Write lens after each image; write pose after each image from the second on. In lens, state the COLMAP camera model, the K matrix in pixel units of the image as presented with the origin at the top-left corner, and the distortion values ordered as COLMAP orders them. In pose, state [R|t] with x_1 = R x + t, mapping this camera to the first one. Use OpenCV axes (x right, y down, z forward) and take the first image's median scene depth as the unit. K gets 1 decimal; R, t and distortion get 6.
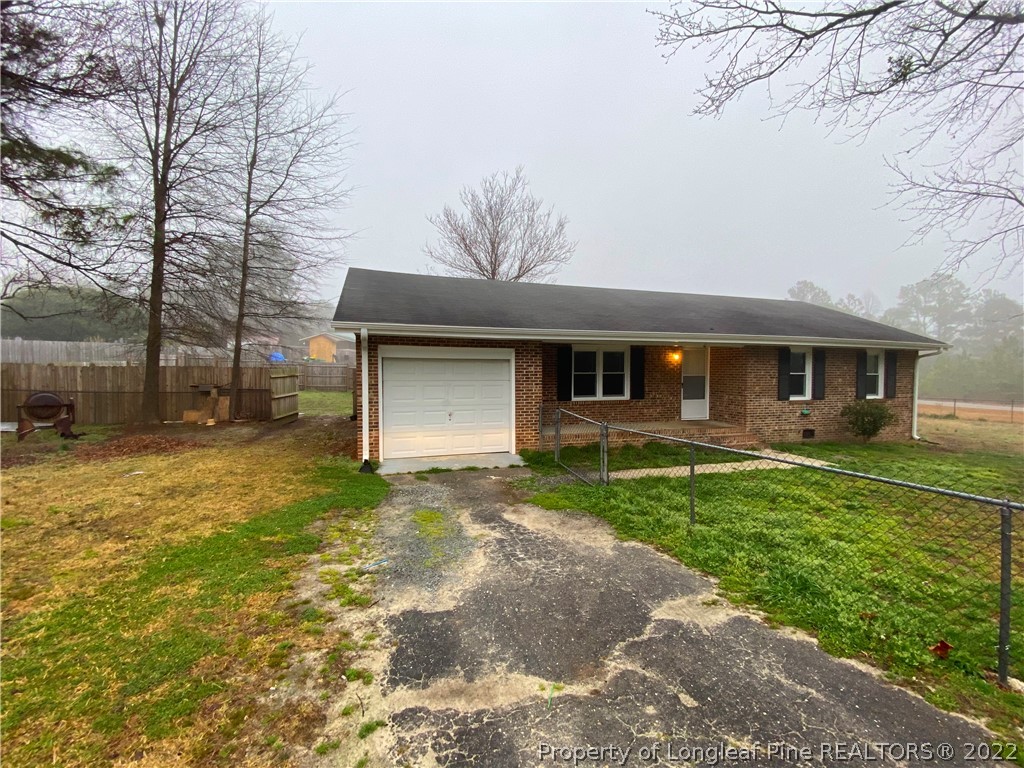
lens RADIAL K [[425.3, 0, 512.0], [0, 425.3, 377.9], [0, 0, 1]] dist [0.022120, -0.019826]
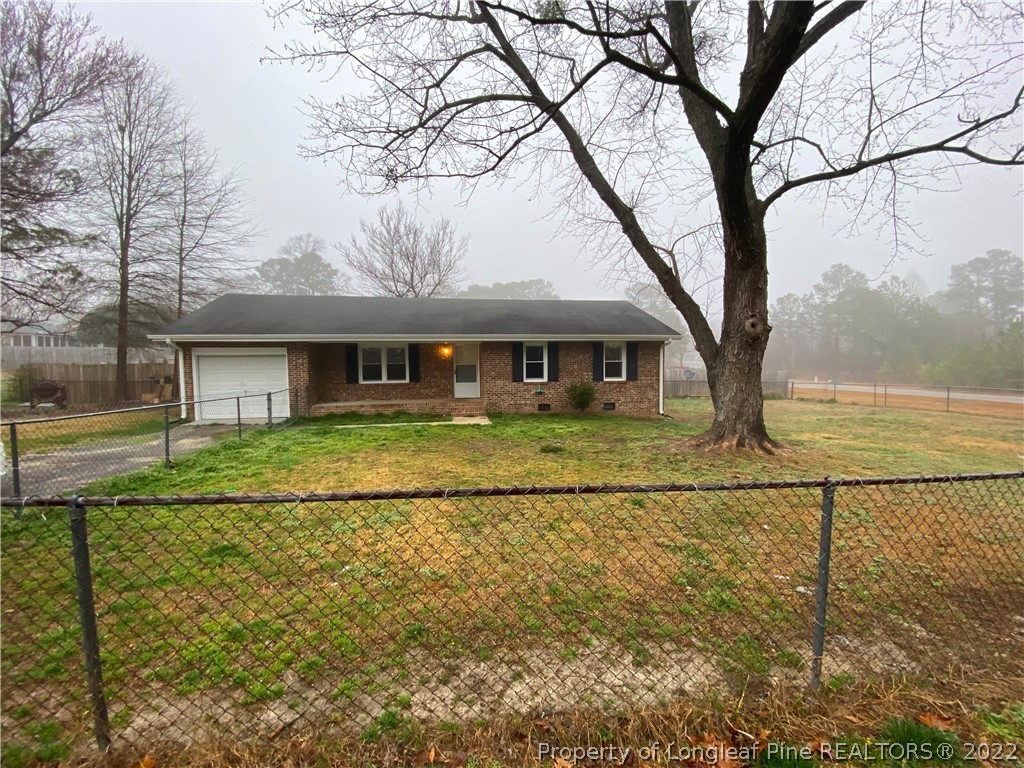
lens RADIAL K [[433.1, 0, 519.4], [0, 433.1, 383.4], [0, 0, 1]] dist [0.022451, -0.021718]
pose [[0.989015, -0.008997, -0.147544, 0.803546], [0.012509, 0.999660, 0.022891, 0.024441], [0.147287, -0.024486, 0.988791, -0.325787]]
